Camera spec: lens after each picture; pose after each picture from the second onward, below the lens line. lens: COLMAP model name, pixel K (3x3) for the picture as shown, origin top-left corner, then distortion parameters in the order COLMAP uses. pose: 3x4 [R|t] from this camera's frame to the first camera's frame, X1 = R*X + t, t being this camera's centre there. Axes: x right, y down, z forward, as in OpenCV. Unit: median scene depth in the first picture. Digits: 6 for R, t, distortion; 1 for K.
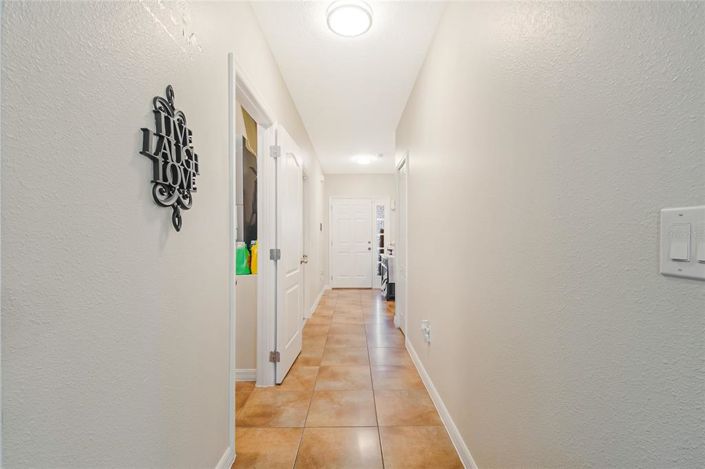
lens RADIAL K [[315.0, 0, 352.0], [0, 315.0, 241.0], [0, 0, 1]] dist [0.002968, -0.005542]
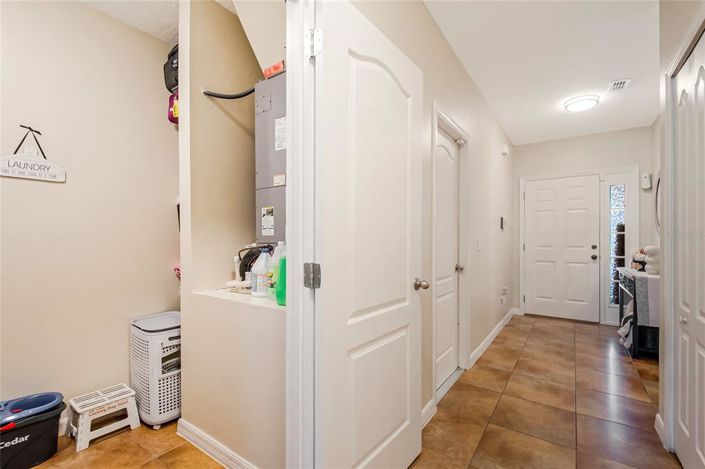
lens RADIAL K [[315.0, 0, 356.1], [0, 315.0, 235.1], [0, 0, 1]] dist [0.002968, -0.005542]
pose [[0.823280, 0.003684, -0.567623, 0.026882], [-0.014191, 0.999800, -0.014094, -0.004079], [0.567458, 0.019658, 0.823168, 0.298460]]
